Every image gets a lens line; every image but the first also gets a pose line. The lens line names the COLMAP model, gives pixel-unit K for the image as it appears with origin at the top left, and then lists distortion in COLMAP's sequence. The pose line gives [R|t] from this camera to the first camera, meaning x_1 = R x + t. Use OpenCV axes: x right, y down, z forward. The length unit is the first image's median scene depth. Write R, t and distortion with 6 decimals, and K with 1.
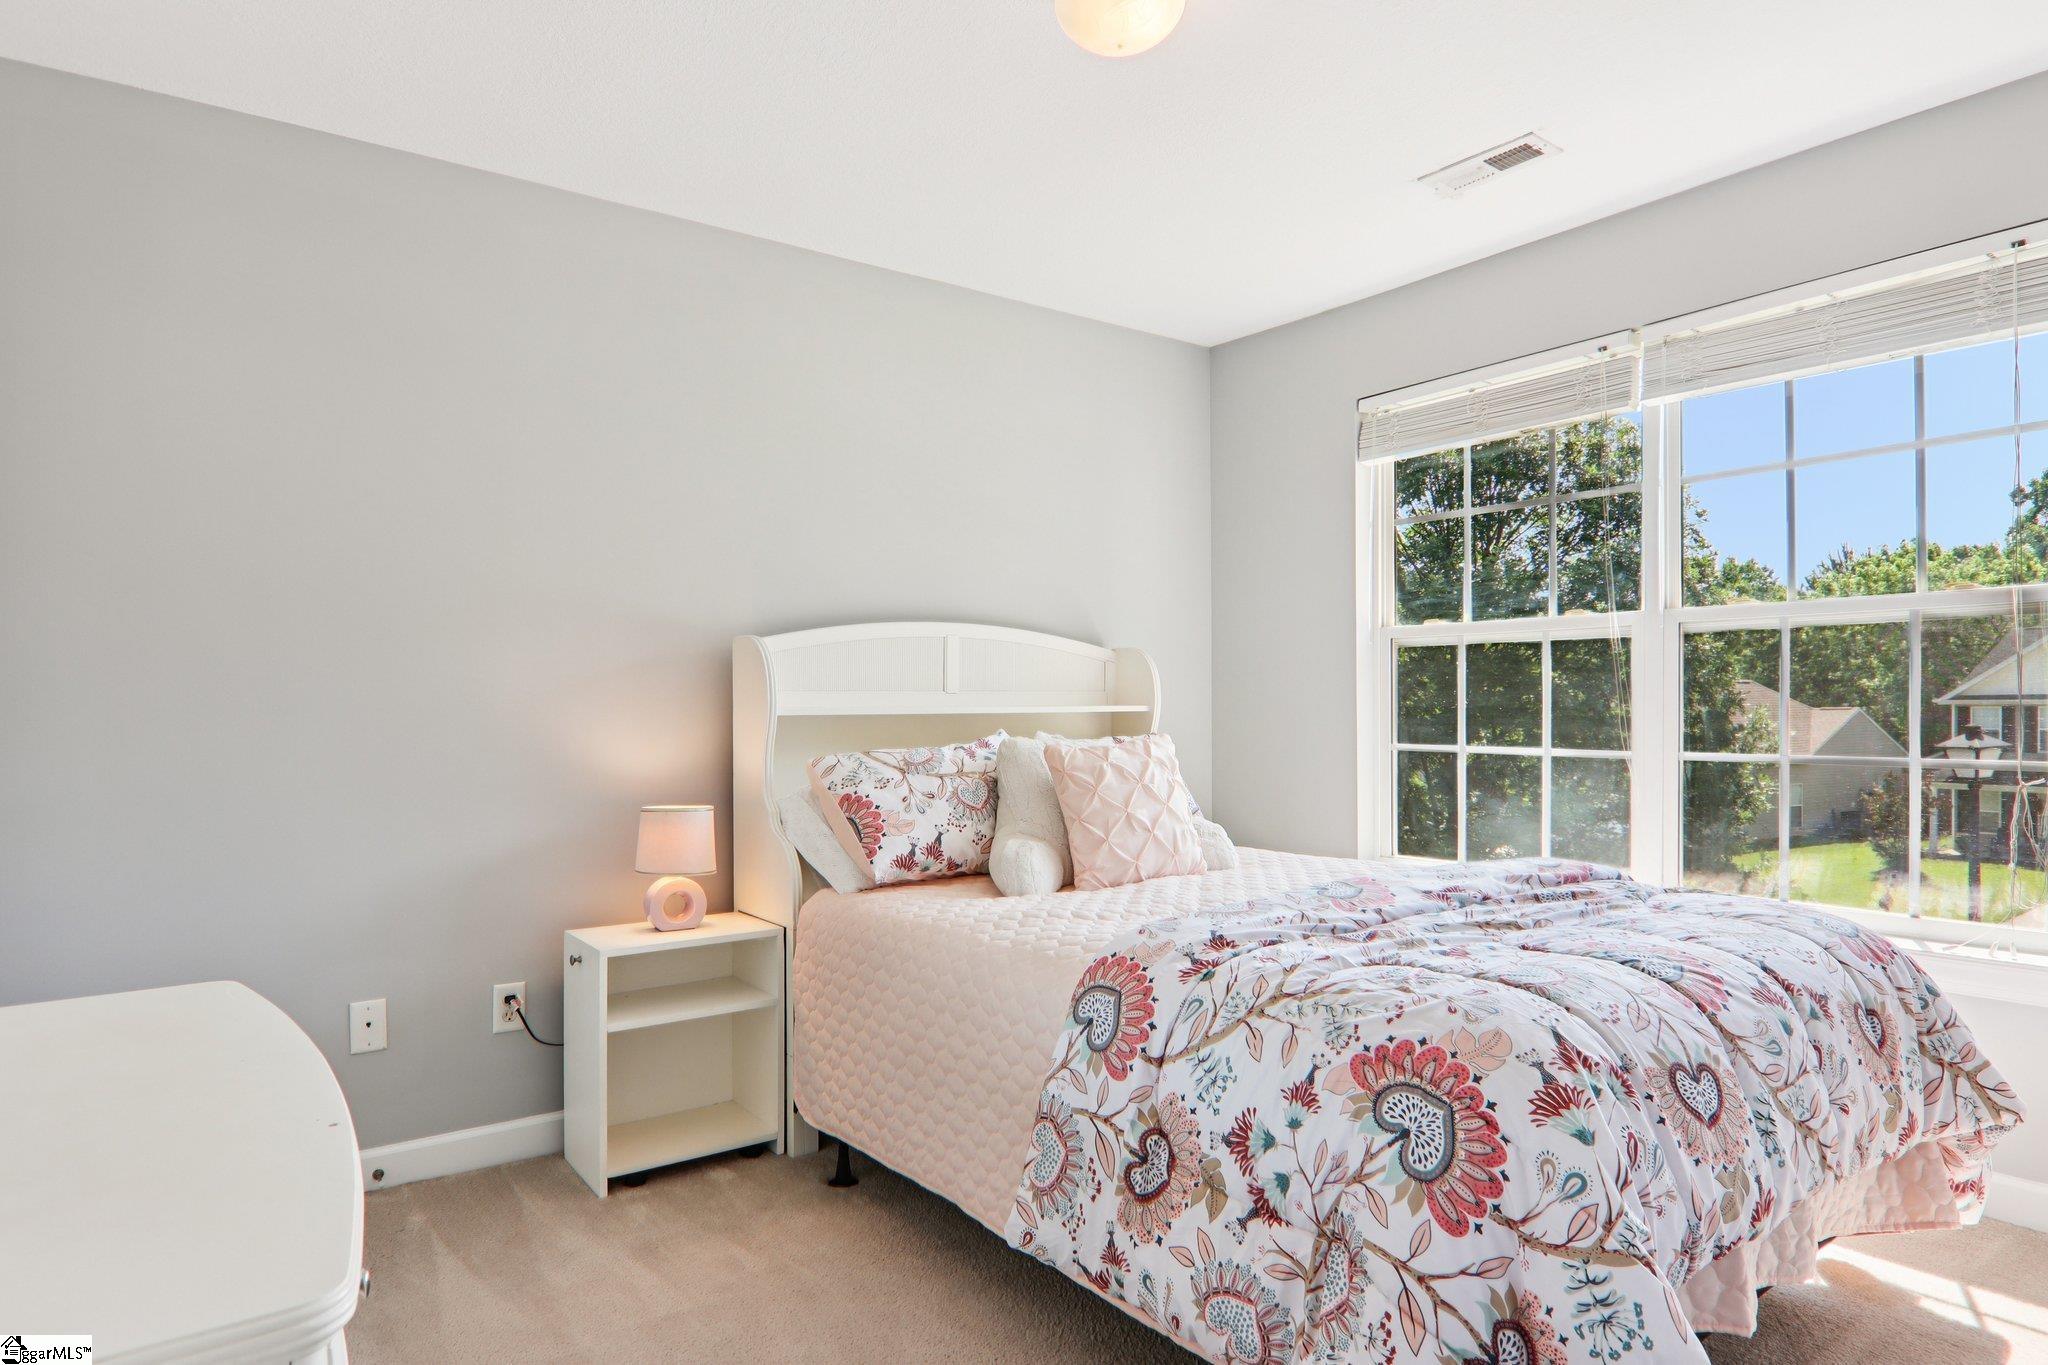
lens RADIAL K [[1165.9, 0, 1019.4], [0, 1165.9, 692.1], [0, 0, 1]] dist [-0.002425, 0.000125]
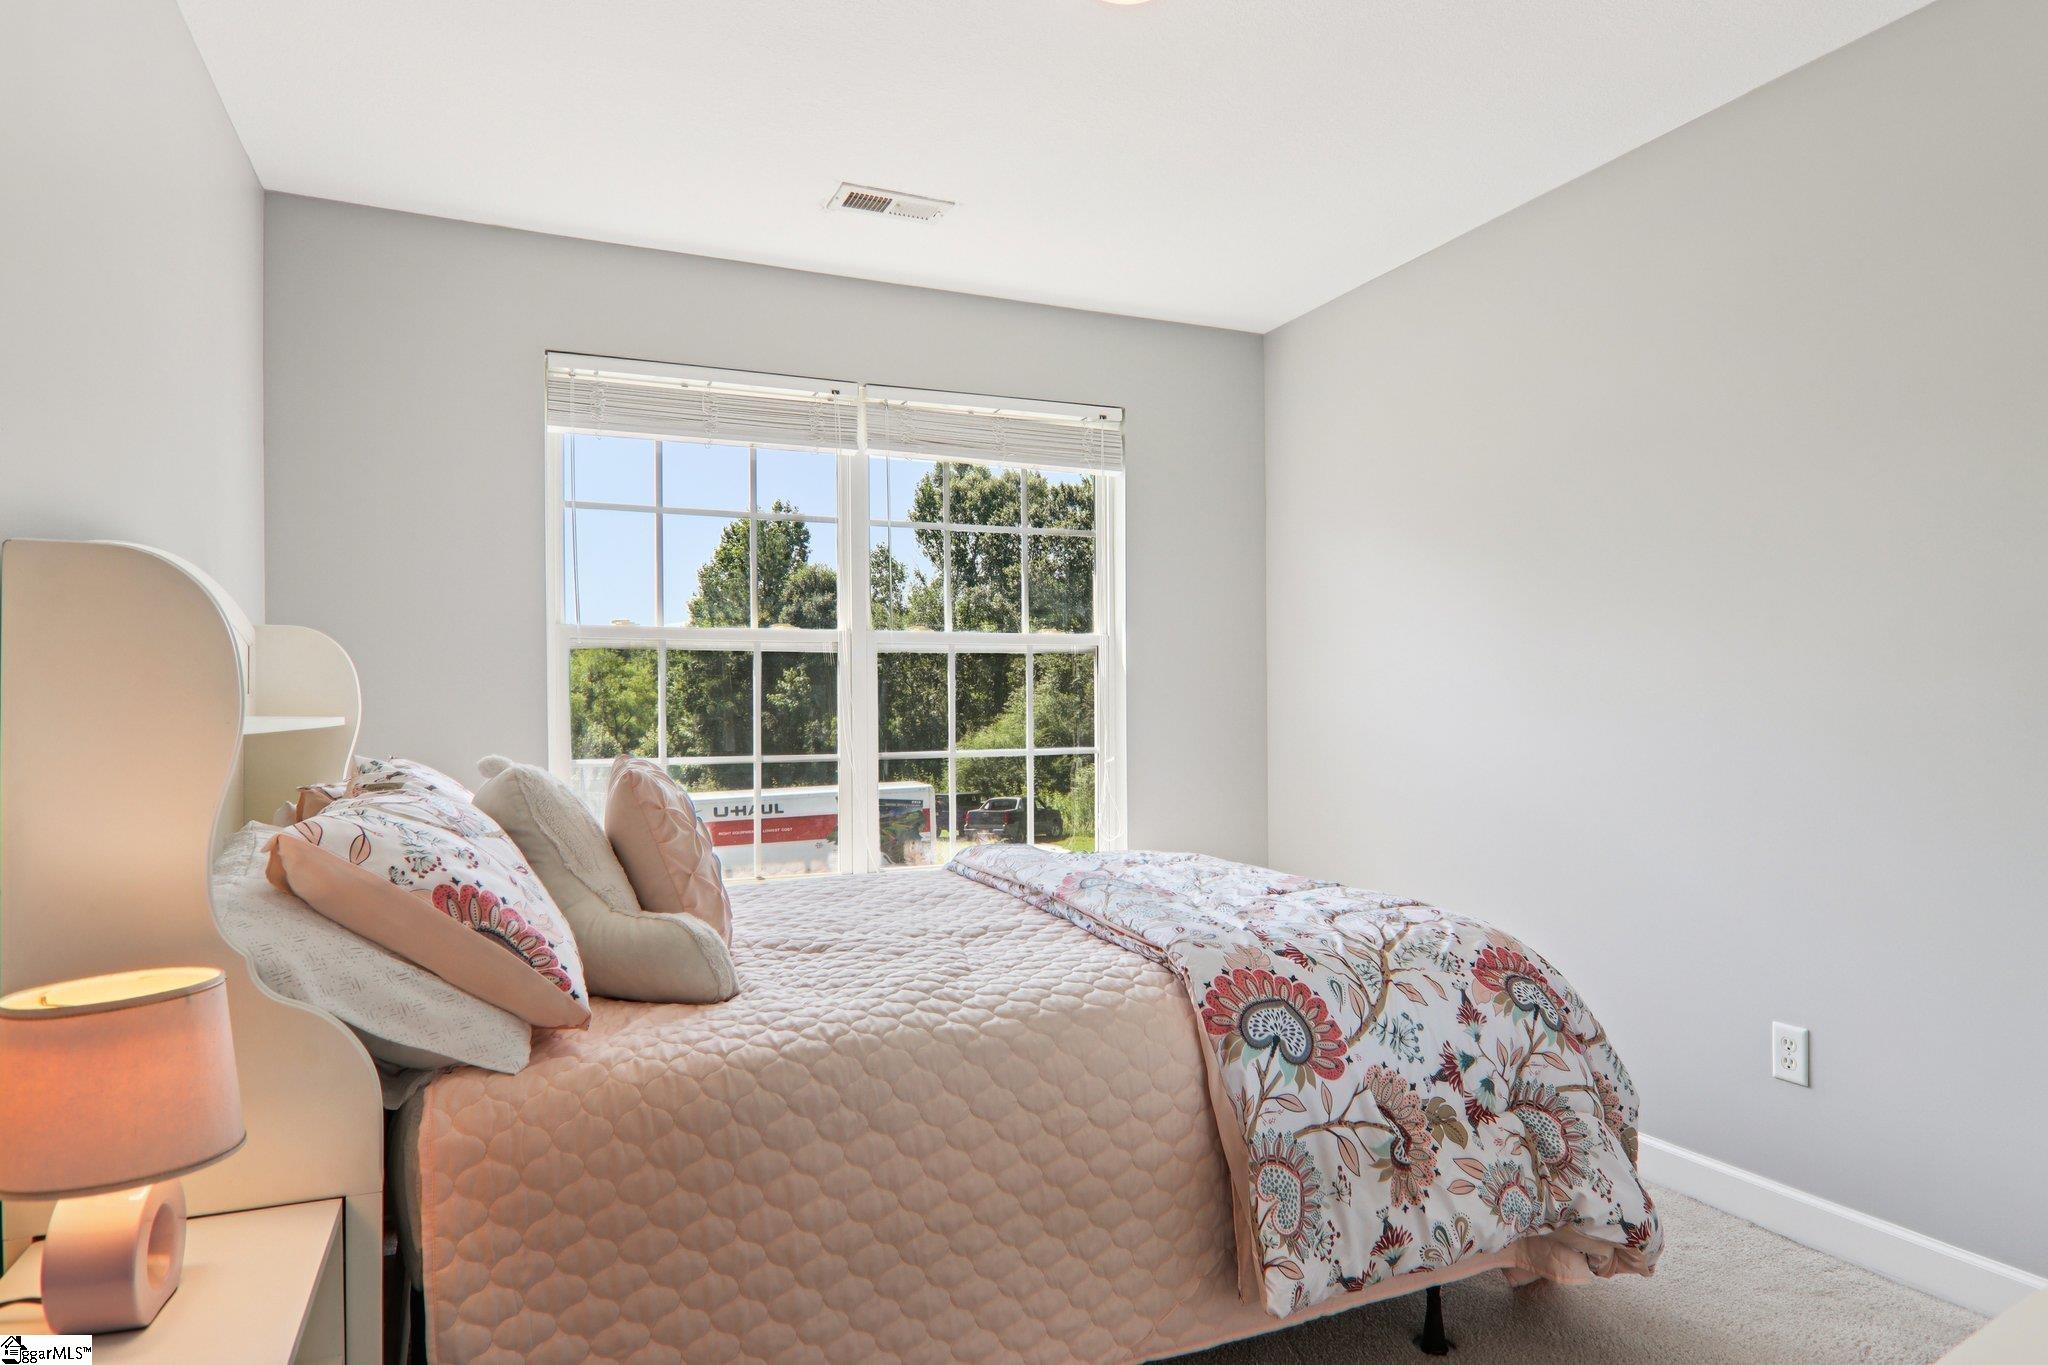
lens RADIAL K [[1165.9, 0, 1021.0], [0, 1165.9, 694.2], [0, 0, 1]] dist [-0.002425, 0.000125]
pose [[0.227125, 0.014975, 0.973751, -0.937660], [-0.001011, 0.999885, -0.015141, 0.016674], [-0.973865, 0.002454, 0.227114, 1.011146]]
